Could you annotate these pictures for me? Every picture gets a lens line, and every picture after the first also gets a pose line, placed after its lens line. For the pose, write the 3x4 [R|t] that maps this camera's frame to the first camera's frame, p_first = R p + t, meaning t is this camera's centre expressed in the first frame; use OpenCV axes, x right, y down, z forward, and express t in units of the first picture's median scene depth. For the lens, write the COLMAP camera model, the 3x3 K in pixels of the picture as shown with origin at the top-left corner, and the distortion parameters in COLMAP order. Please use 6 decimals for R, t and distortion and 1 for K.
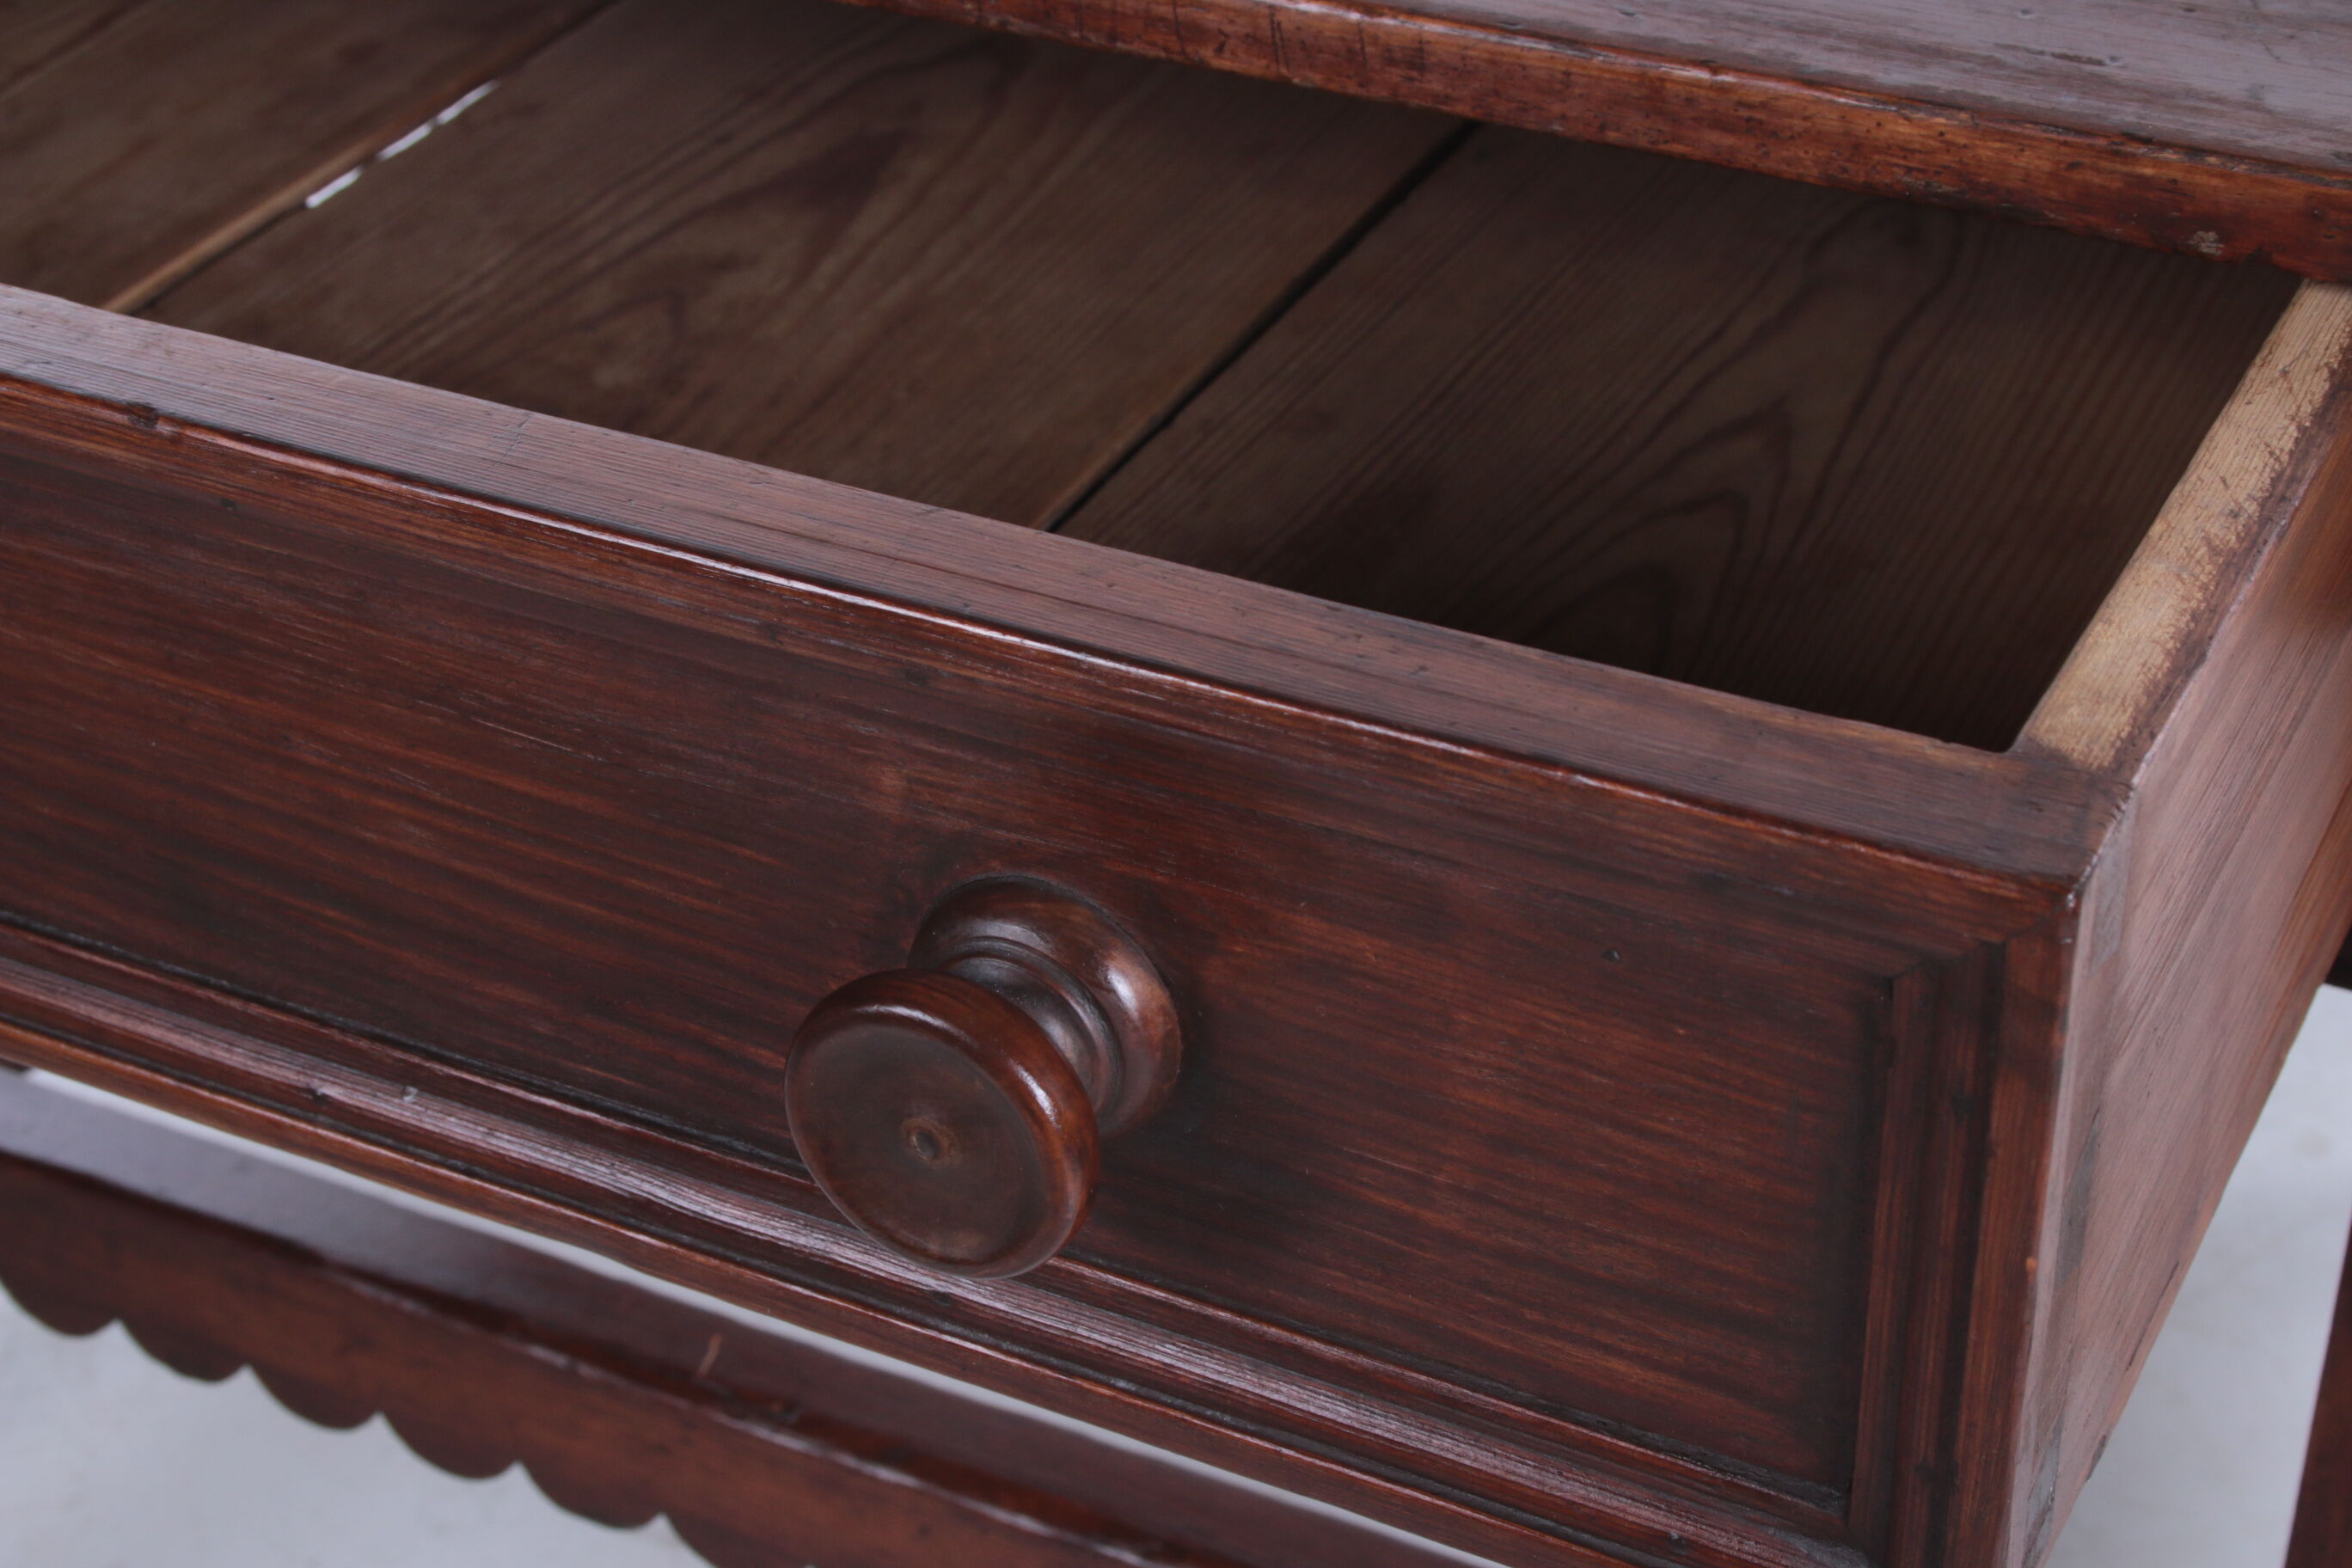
lens RADIAL K [[4072.2, 0, 1176.0], [0, 4072.2, 784.0], [0, 0, 1]] dist [0.017270, 0.043810]
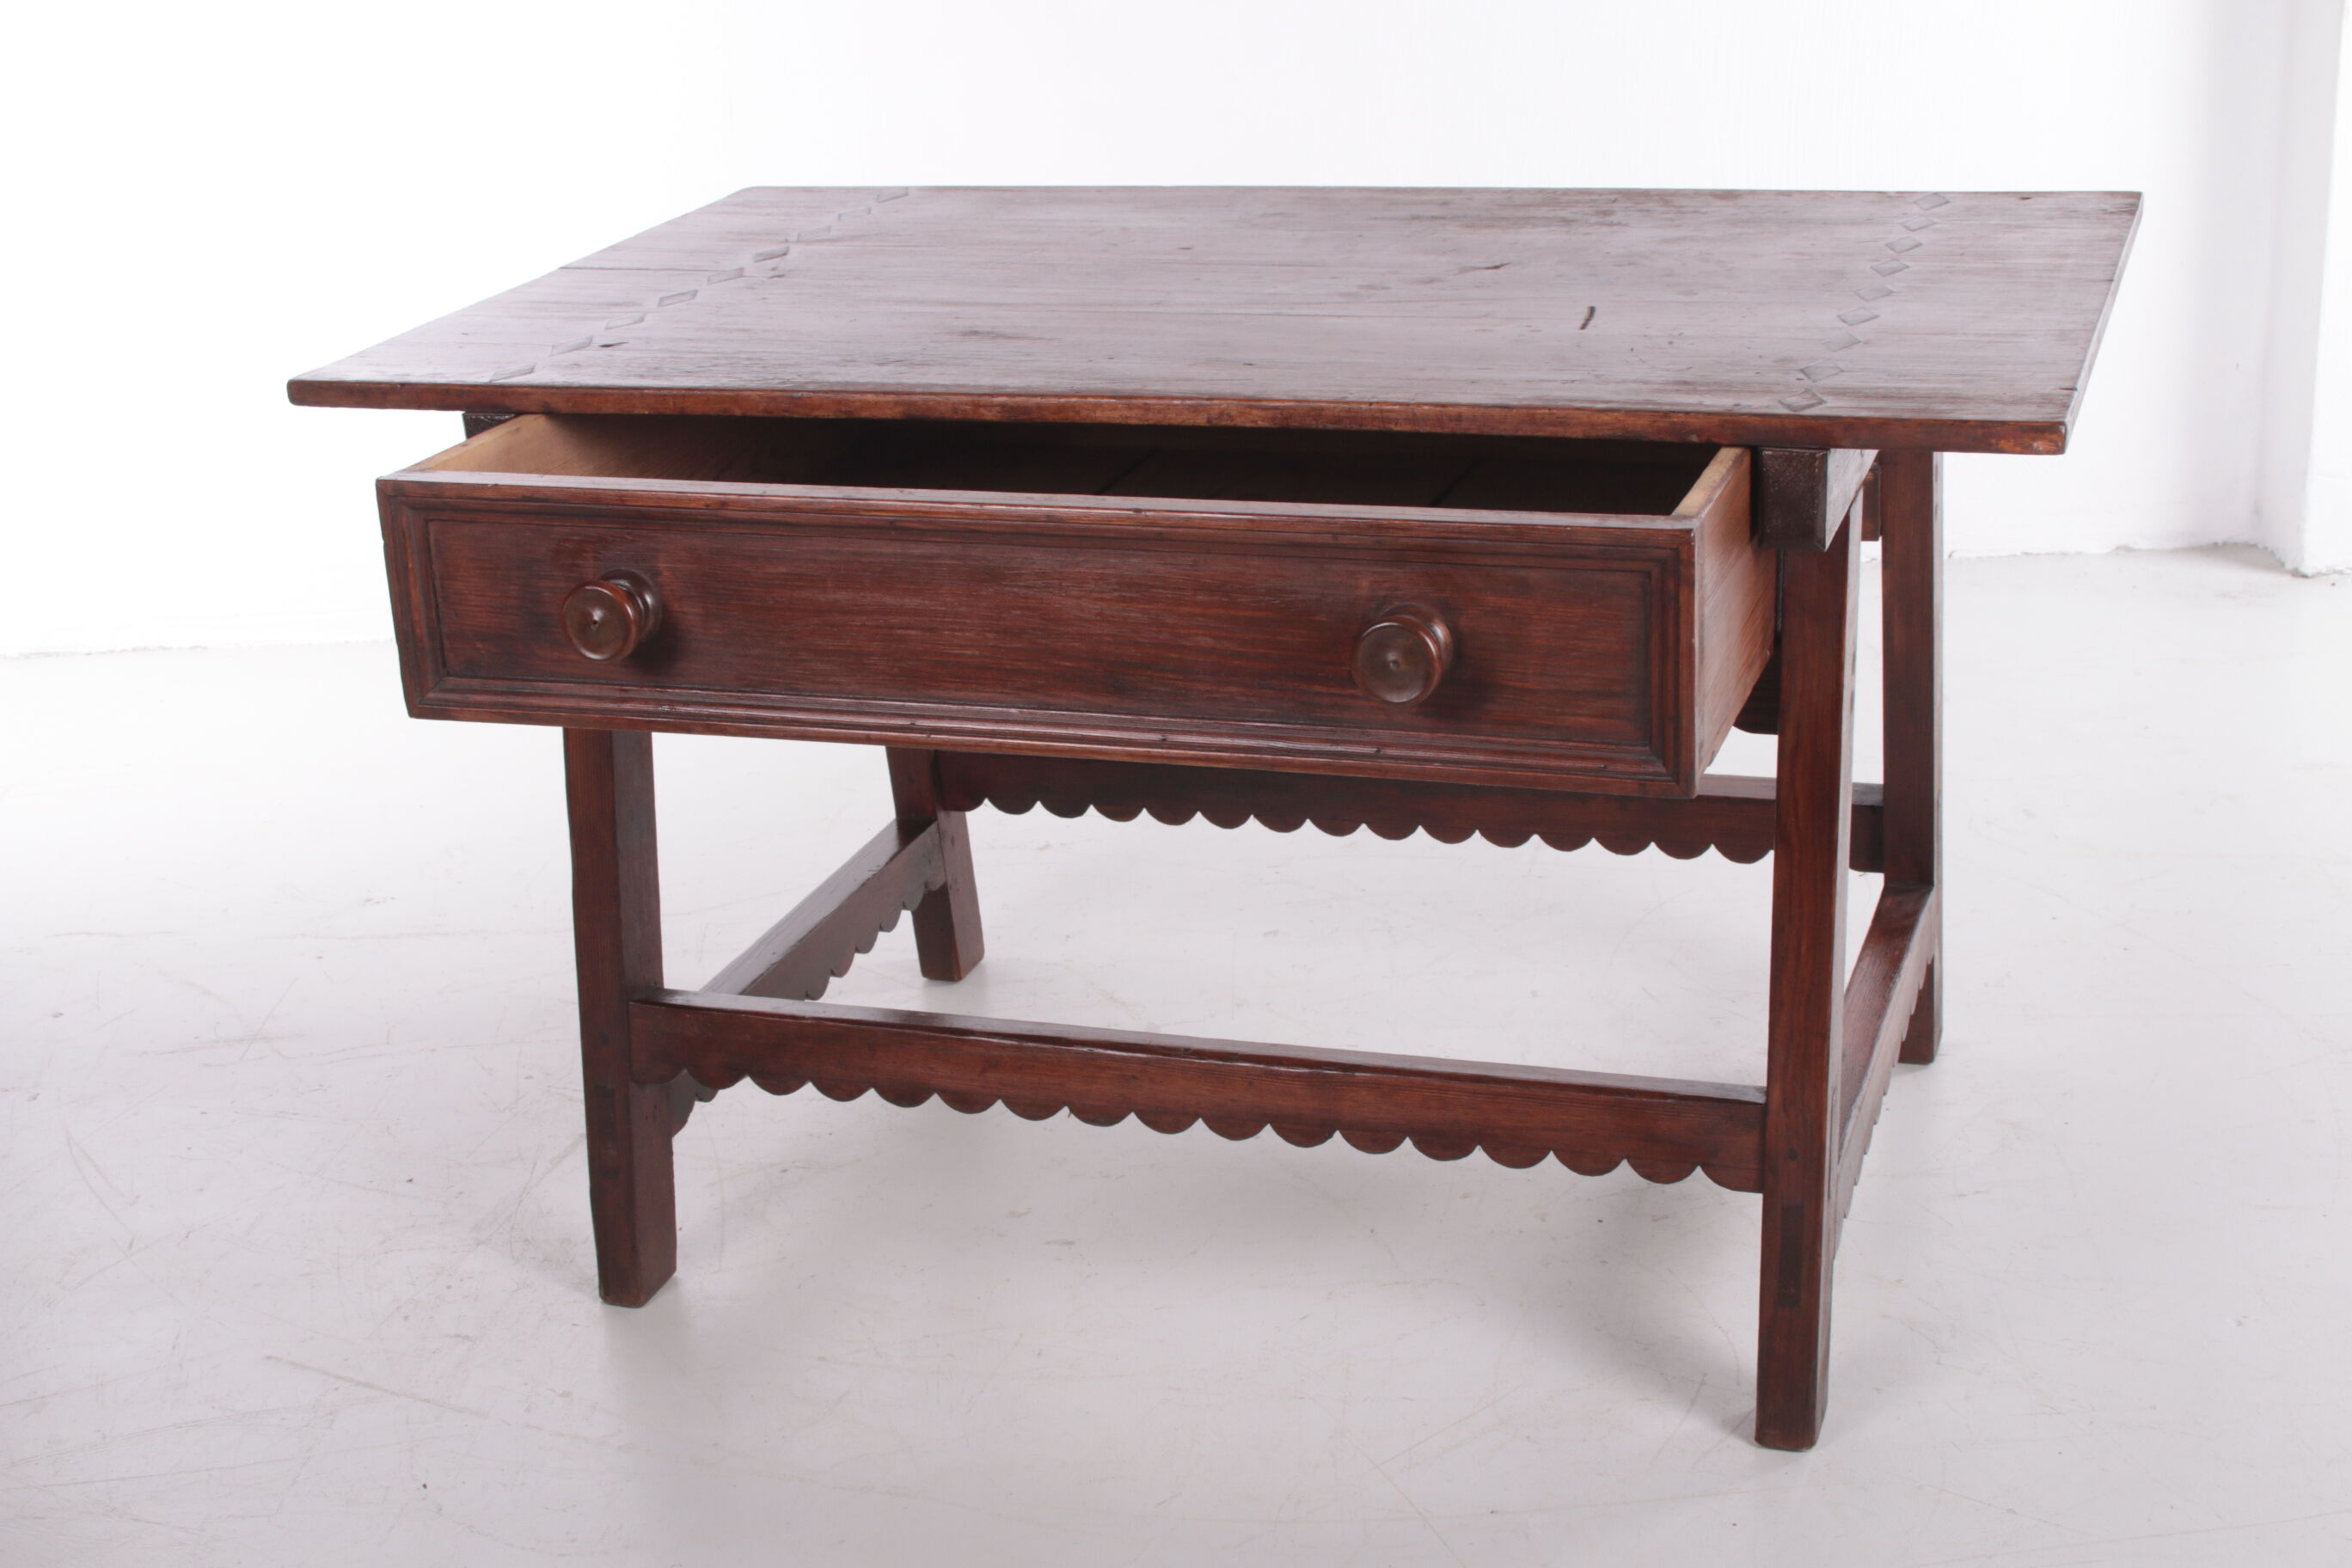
lens RADIAL K [[3472.4, 0, 1176.0], [0, 3472.4, 784.0], [0, 0, 1]] dist [0.000984, 0.003973]
pose [[0.987712, -0.065933, 0.141699, -0.676737], [0.100626, 0.962012, -0.253786, 0.925723], [-0.119583, 0.264926, 0.956825, -1.861297]]
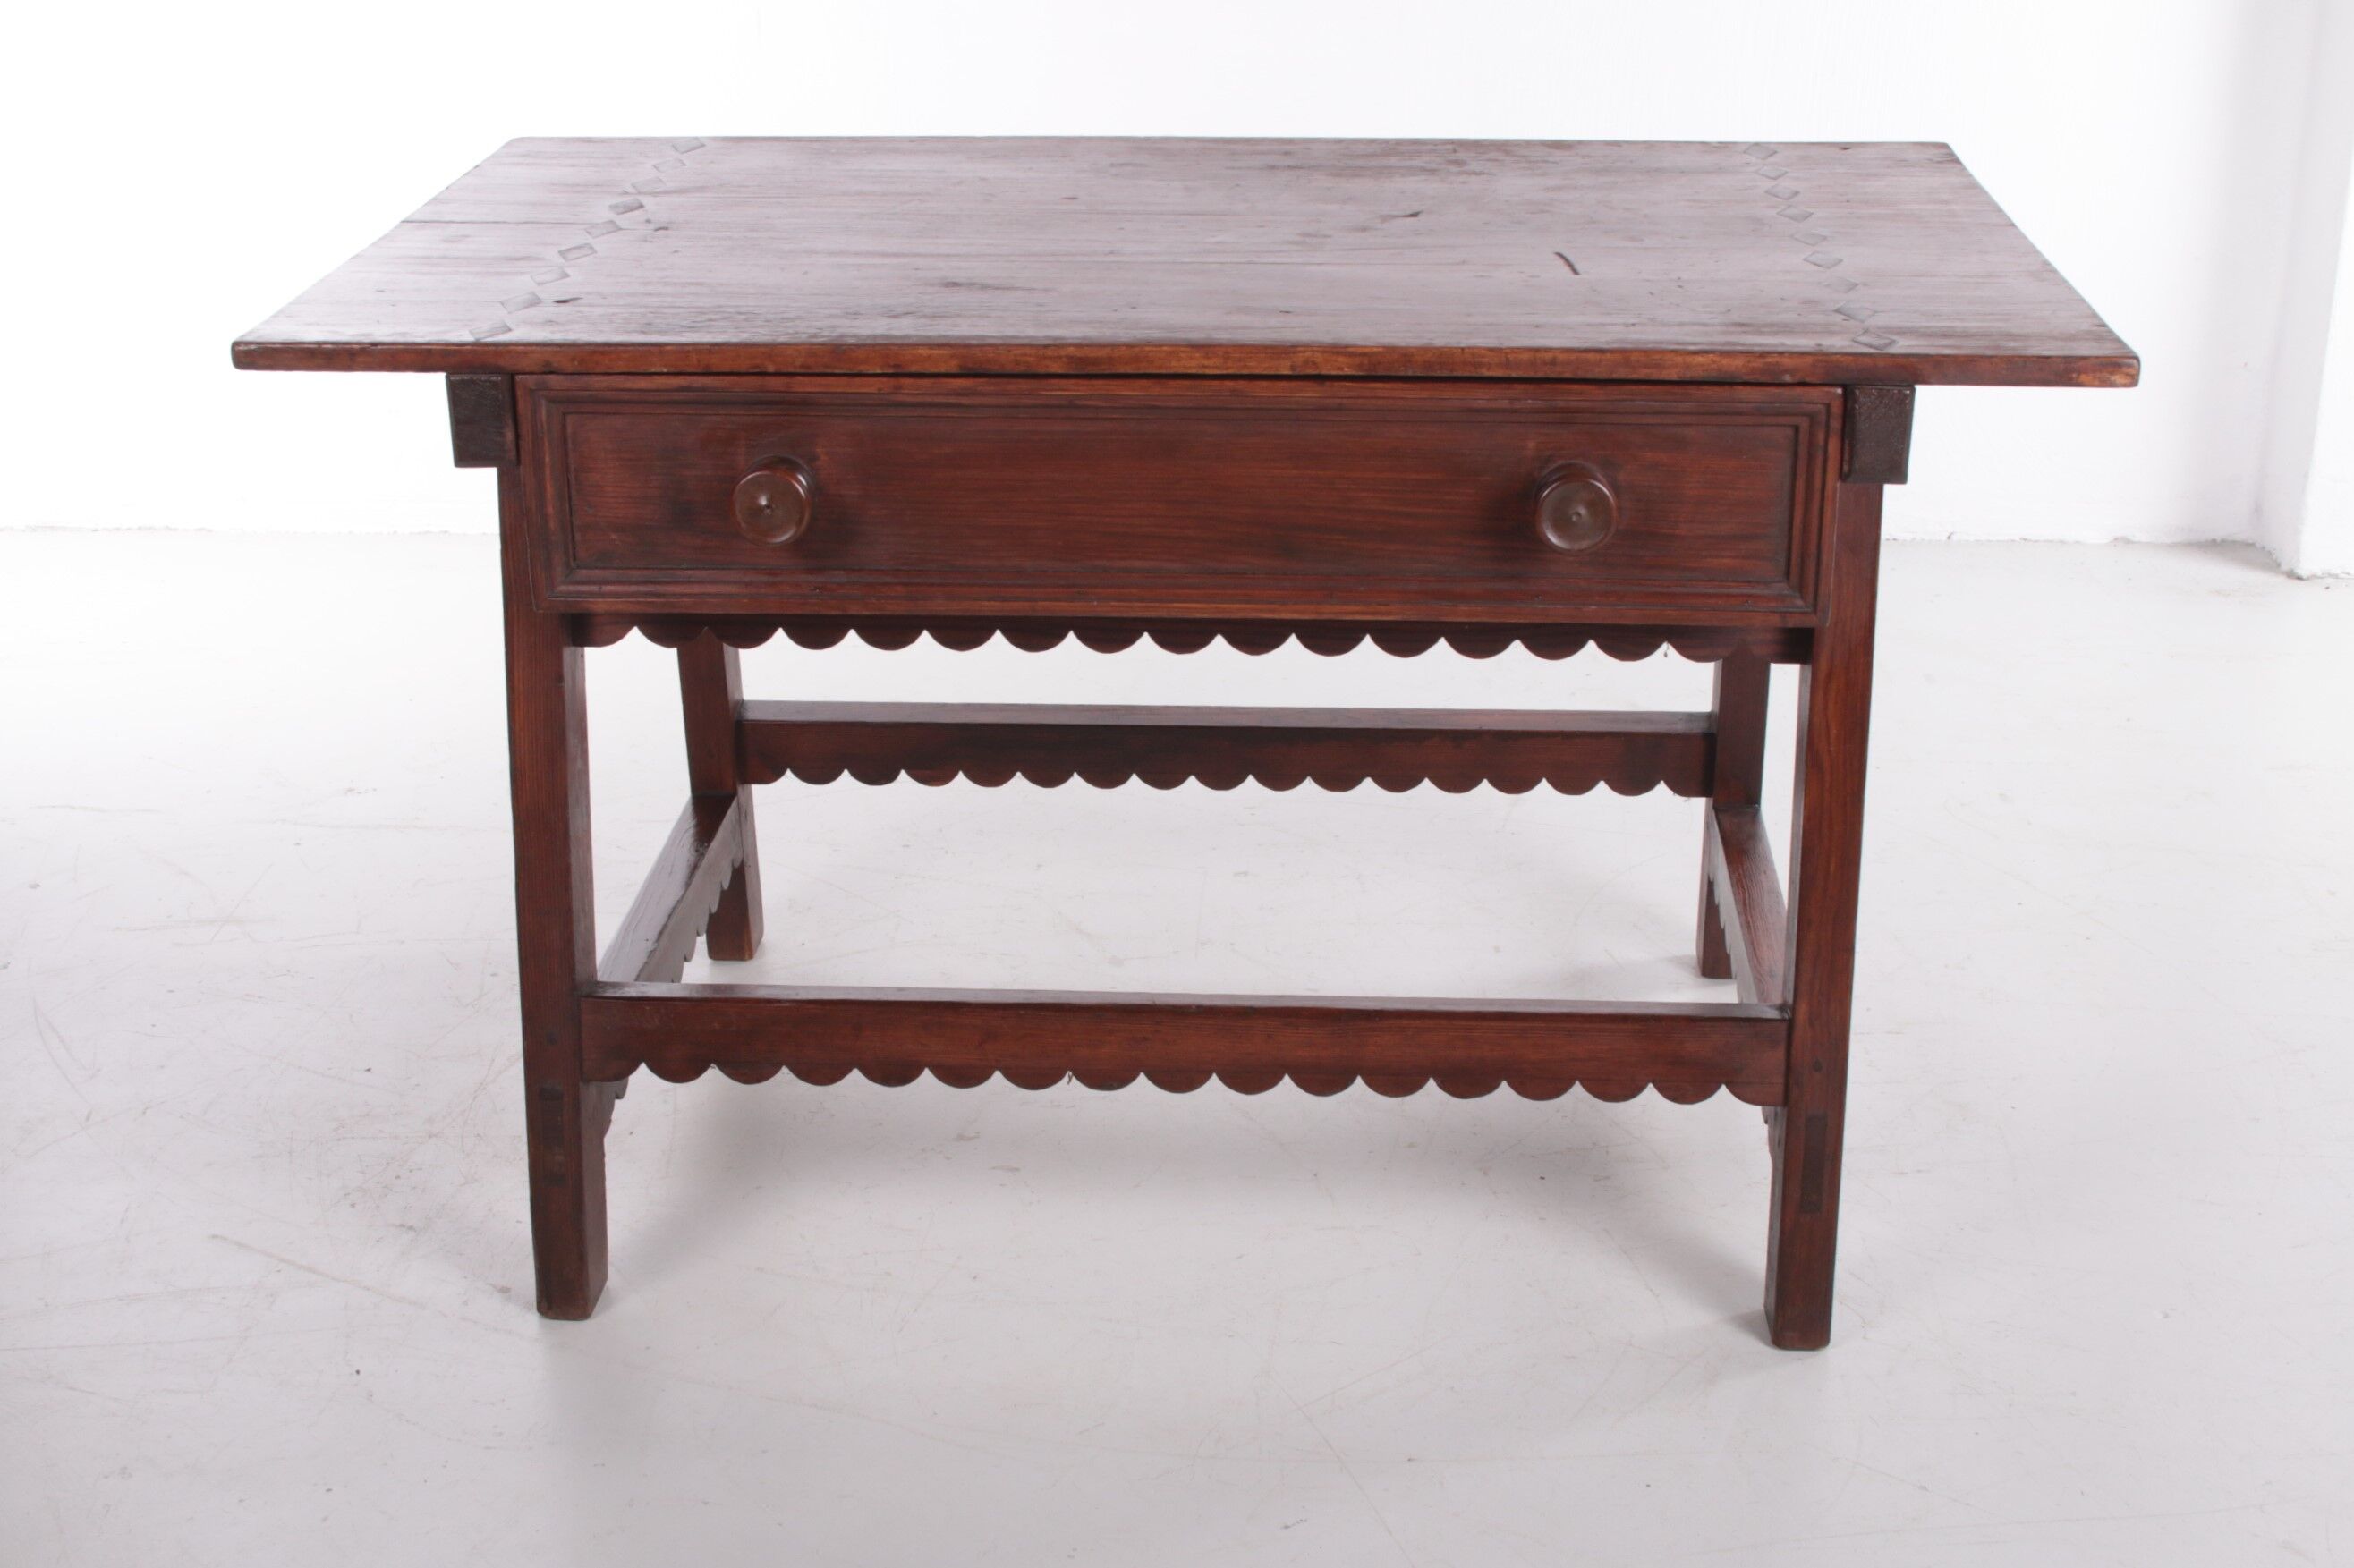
lens RADIAL K [[3459.4, 0, 1210.6], [0, 3459.4, 788.8], [0, 0, 1]] dist [-0.000114, -0.003041]
pose [[0.906587, -0.115260, 0.405975, -1.602847], [0.210392, 0.957350, -0.198030, 0.766560], [-0.365835, 0.264945, 0.892171, -1.573517]]
